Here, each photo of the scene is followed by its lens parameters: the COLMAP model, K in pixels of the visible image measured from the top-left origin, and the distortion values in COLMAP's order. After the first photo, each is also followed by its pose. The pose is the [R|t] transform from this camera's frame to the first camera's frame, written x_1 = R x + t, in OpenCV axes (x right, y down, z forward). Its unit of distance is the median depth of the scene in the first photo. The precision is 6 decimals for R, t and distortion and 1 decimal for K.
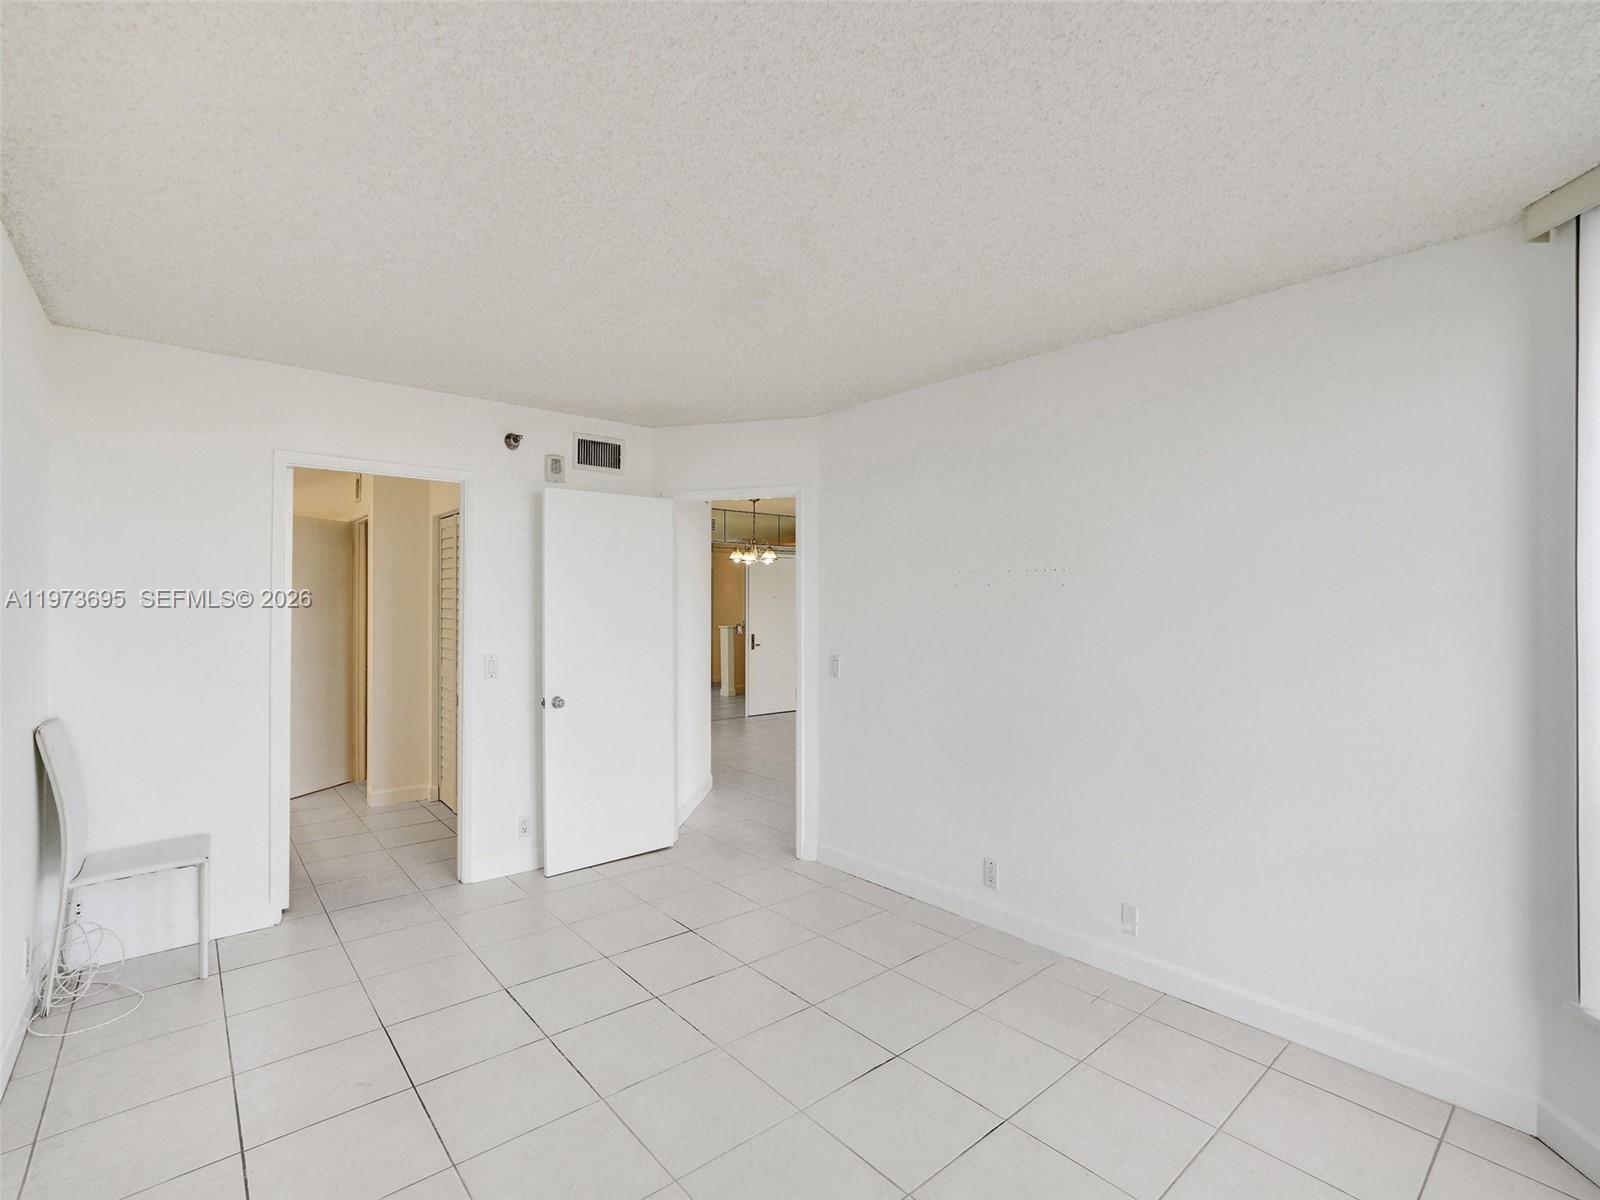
lens RADIAL K [[747.2, 0, 805.5], [0, 747.2, 596.2], [0, 0, 1]] dist [-0.069164, 0.029467]
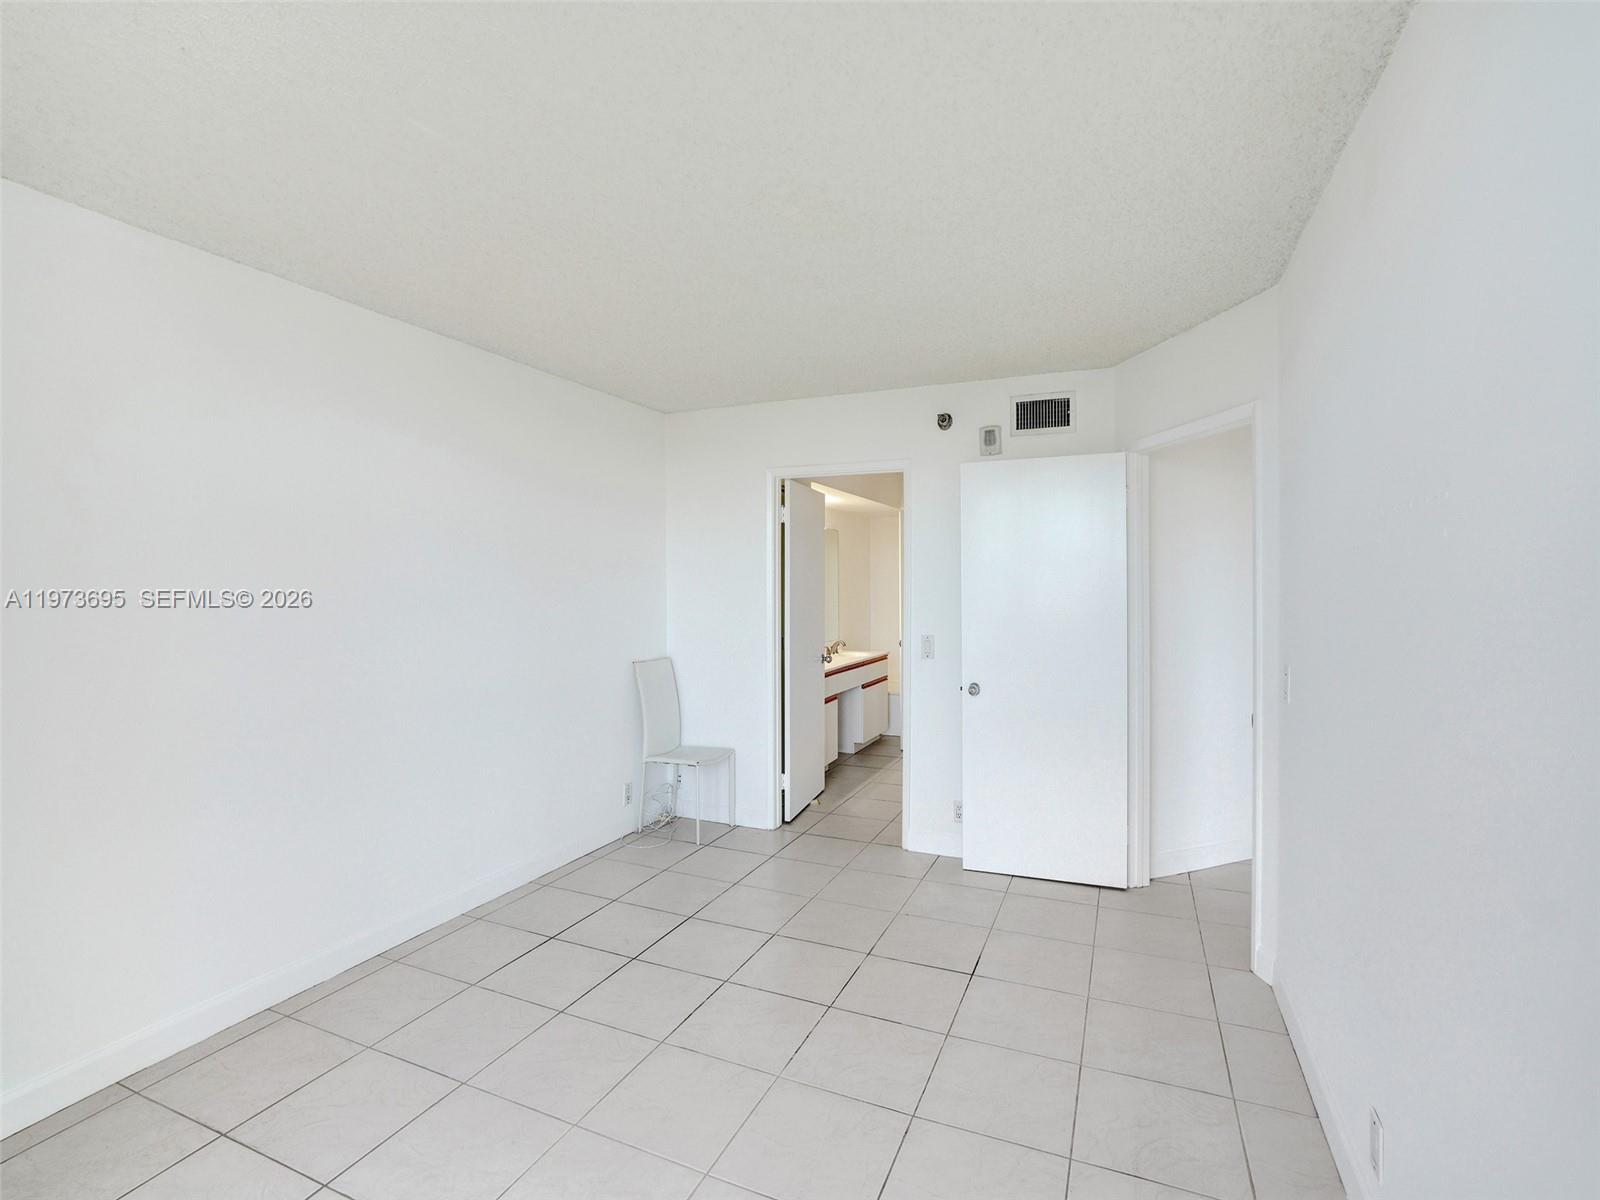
lens RADIAL K [[747.2, 0, 805.5], [0, 747.2, 596.2], [0, 0, 1]] dist [-0.069164, 0.029467]
pose [[0.423265, 0.008477, -0.905966, 0.418442], [0.011349, 0.999828, 0.014657, 0.007920], [0.905935, -0.016486, 0.423096, 0.393930]]
